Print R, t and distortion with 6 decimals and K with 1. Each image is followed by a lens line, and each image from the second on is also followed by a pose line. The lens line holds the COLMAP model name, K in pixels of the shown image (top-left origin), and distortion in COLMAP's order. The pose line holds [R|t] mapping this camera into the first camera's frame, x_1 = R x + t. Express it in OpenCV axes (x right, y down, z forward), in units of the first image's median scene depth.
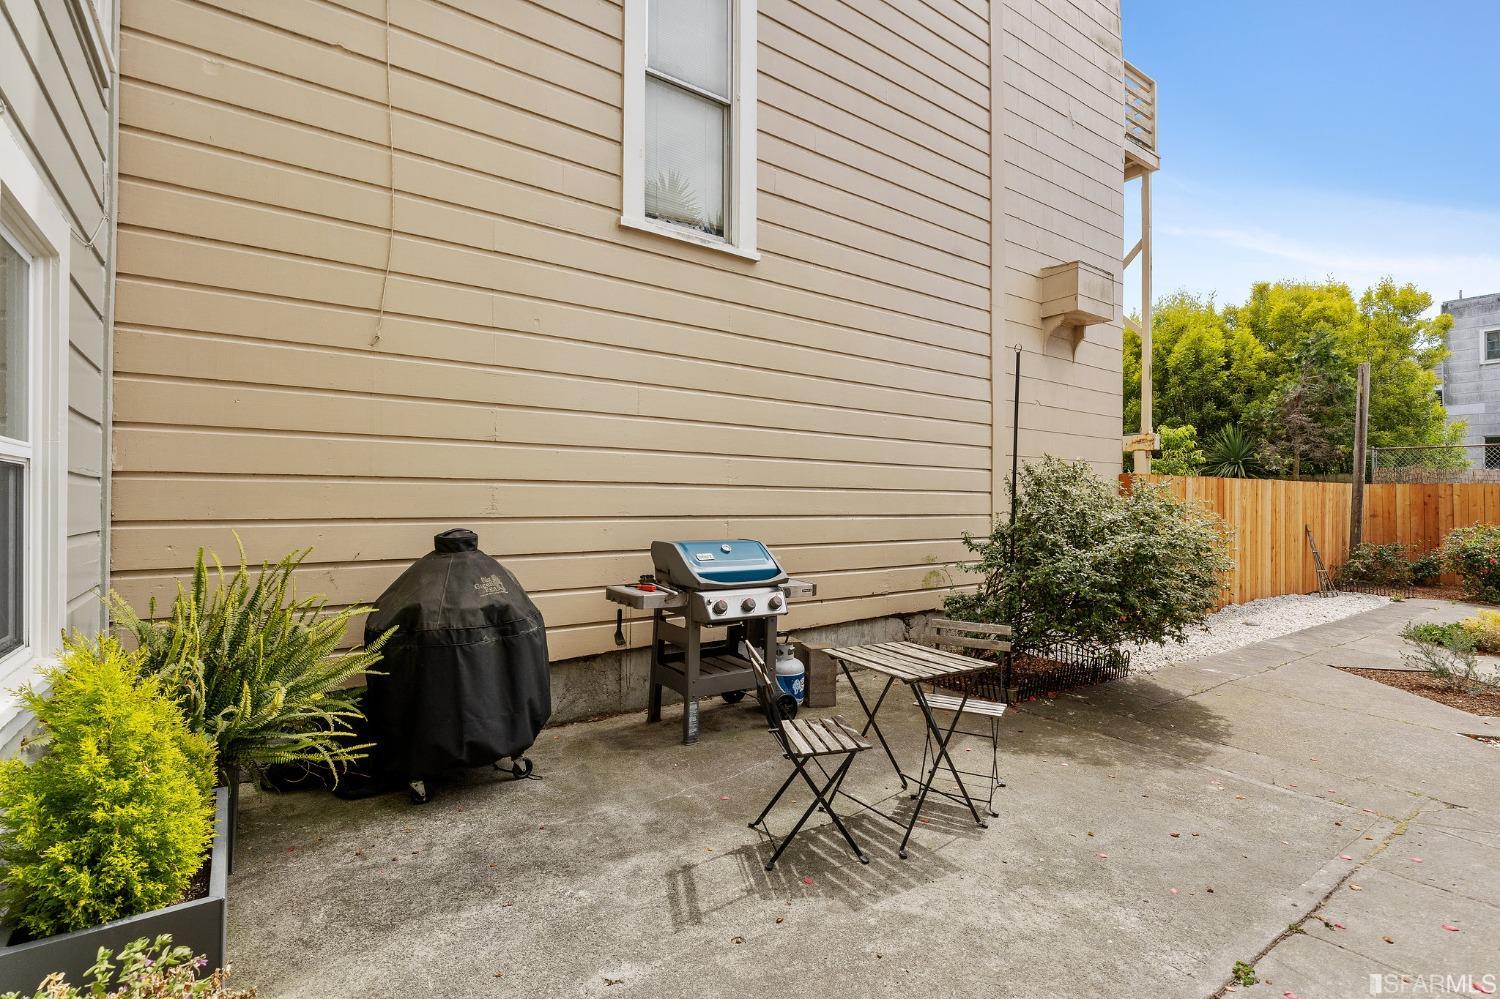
lens RADIAL K [[695.6, 0, 750.8], [0, 695.6, 494.5], [0, 0, 1]] dist [-0.055263, 0.023722]
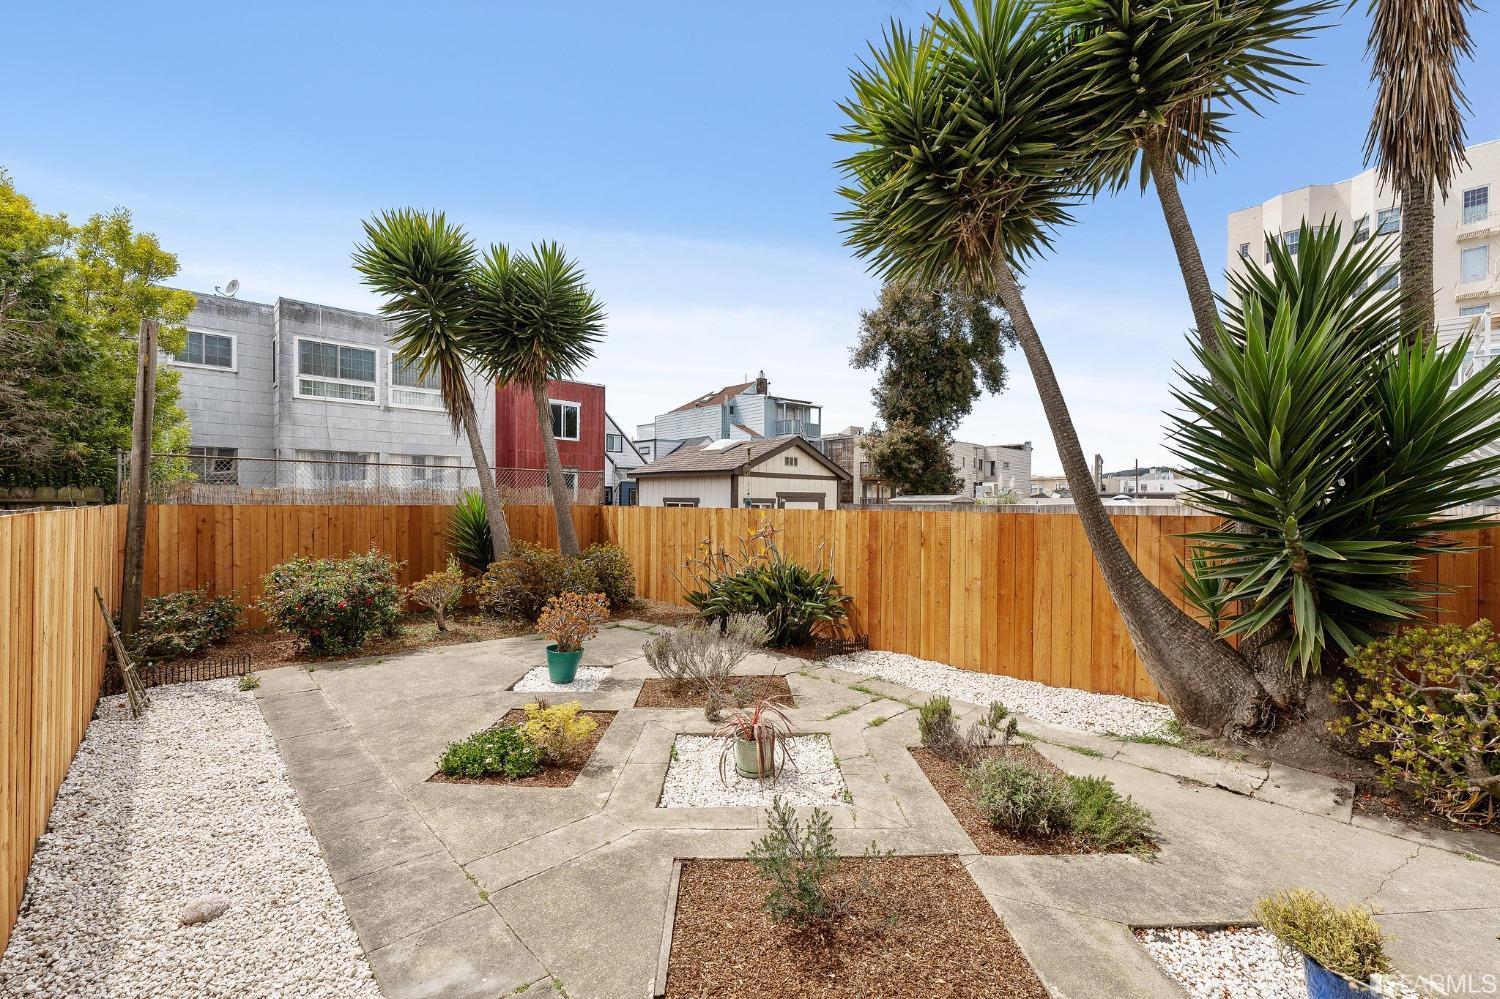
lens RADIAL K [[622.3, 0, 750.0], [0, 622.3, 499.5], [0, 0, 1]] dist [0.004108, 0.000168]
pose [[-0.135654, 0.005329, 0.990742, 0.226205], [-0.013522, 0.999882, -0.007229, -0.024974], [-0.990664, -0.014377, -0.135566, 0.483992]]
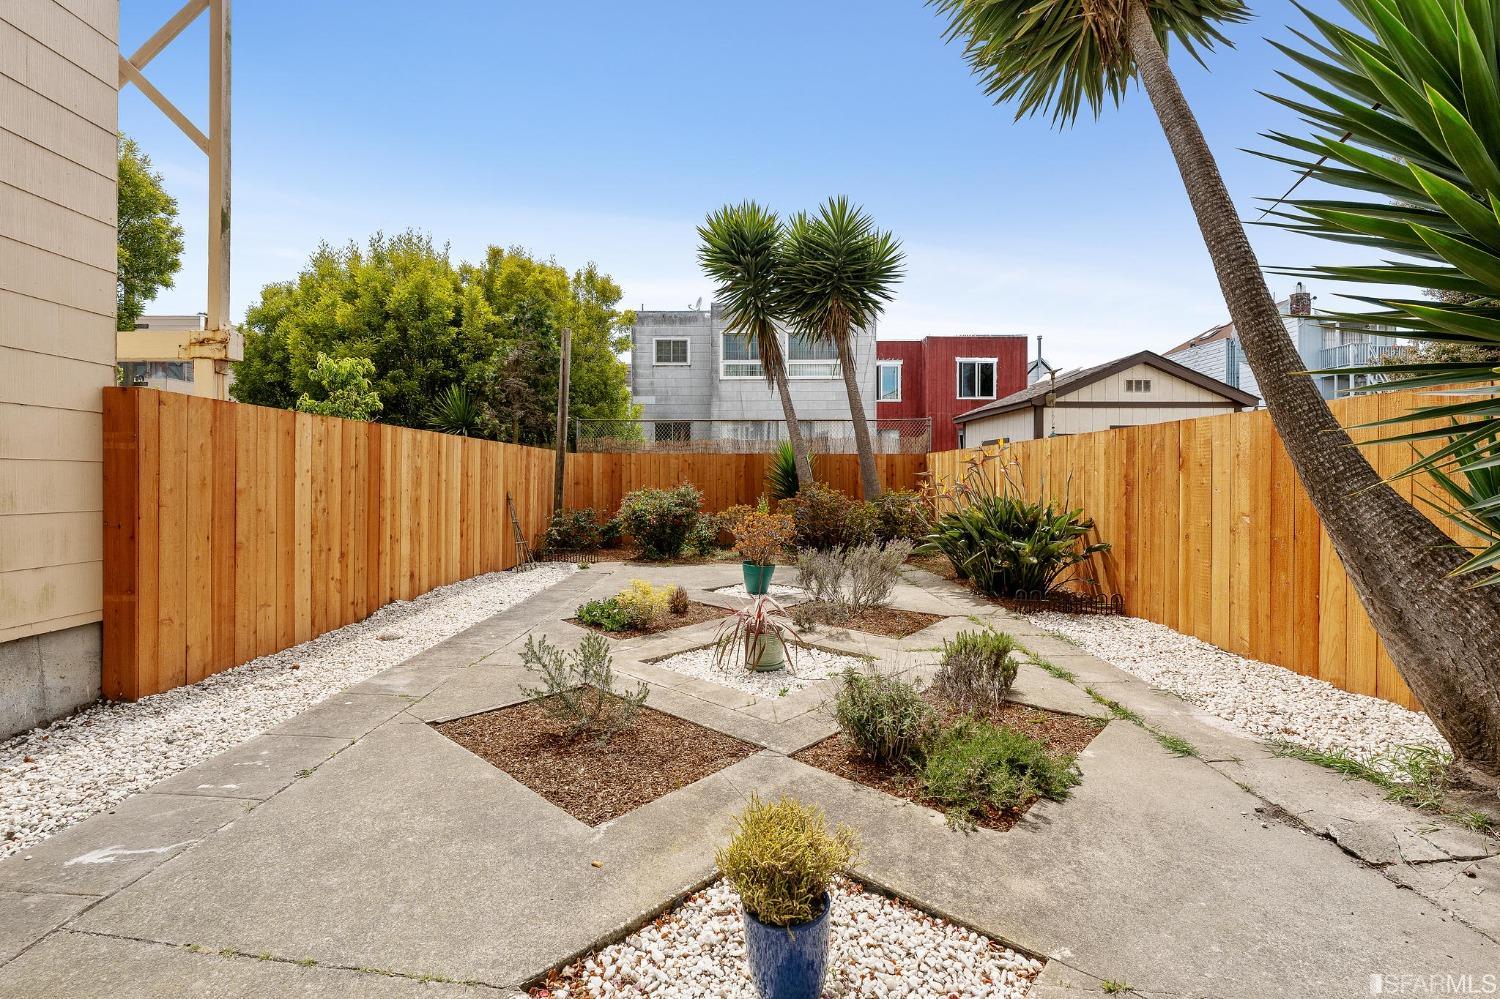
lens RADIAL K [[651.1, 0, 730.8], [0, 651.1, 470.6], [0, 0, 1]] dist [-0.002852, -0.000189]
pose [[0.593749, 0.012211, 0.804558, 0.269761], [-0.008505, 0.999924, -0.008900, 0.019633], [-0.804606, -0.001558, 0.593808, 0.224149]]
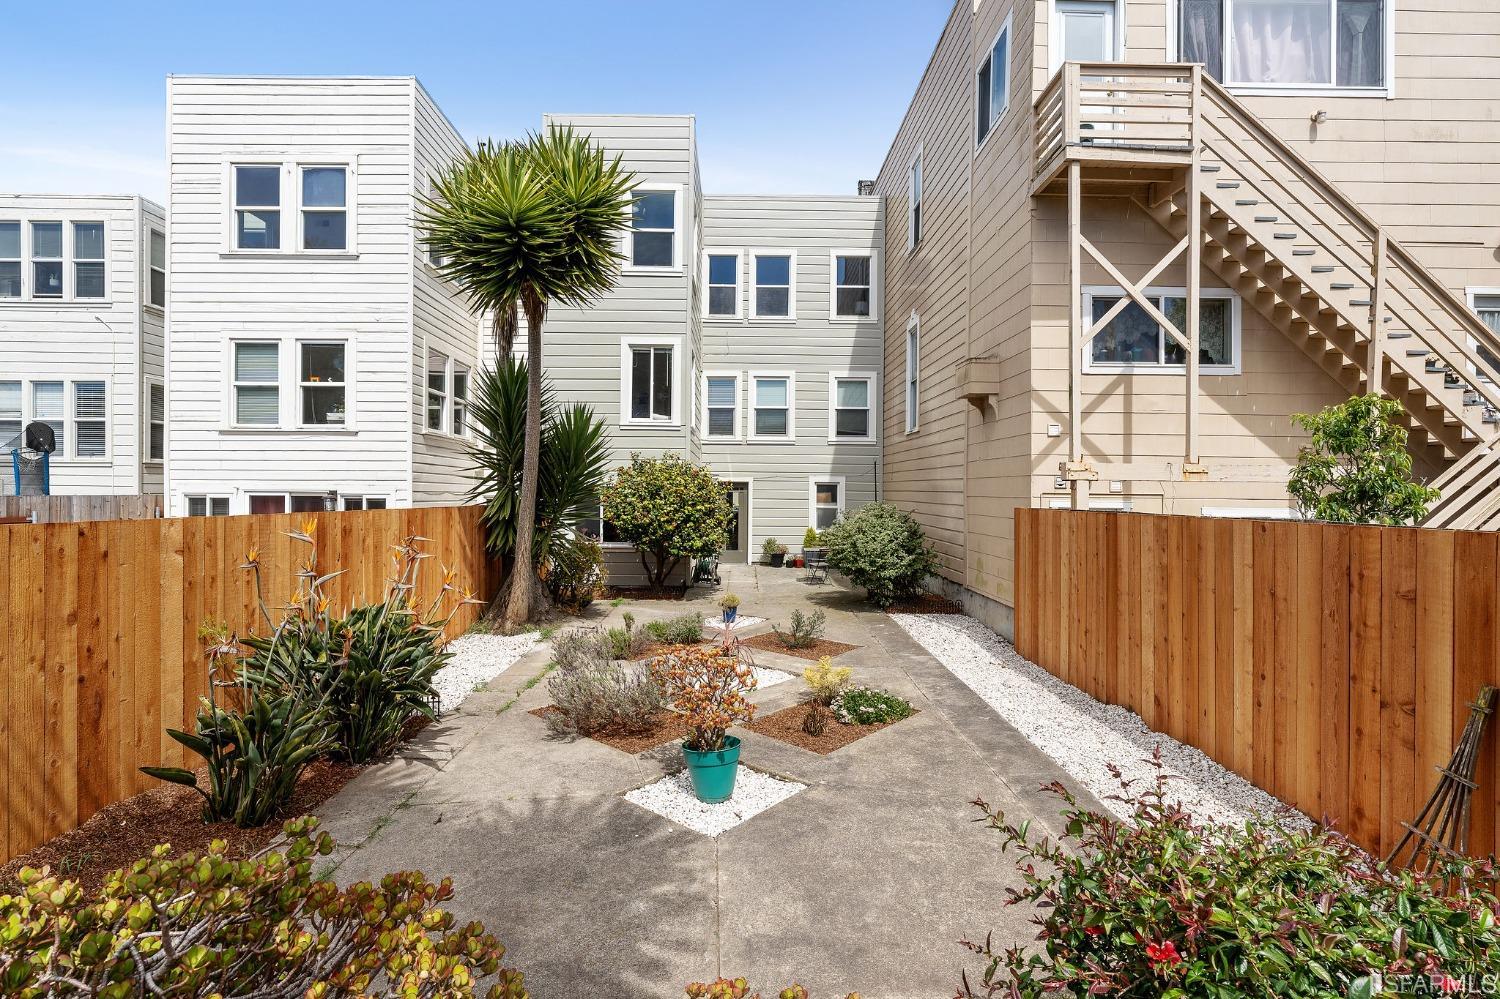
lens RADIAL K [[710.4, 0, 750.0], [0, 710.4, 499.5], [0, 0, 1]] dist [-0.000091, -0.000434]
pose [[-0.562627, 0.003139, -0.826705, 1.080240], [0.001986, 0.999995, 0.002445, -0.029638], [0.826709, -0.000266, -0.562630, 0.797161]]
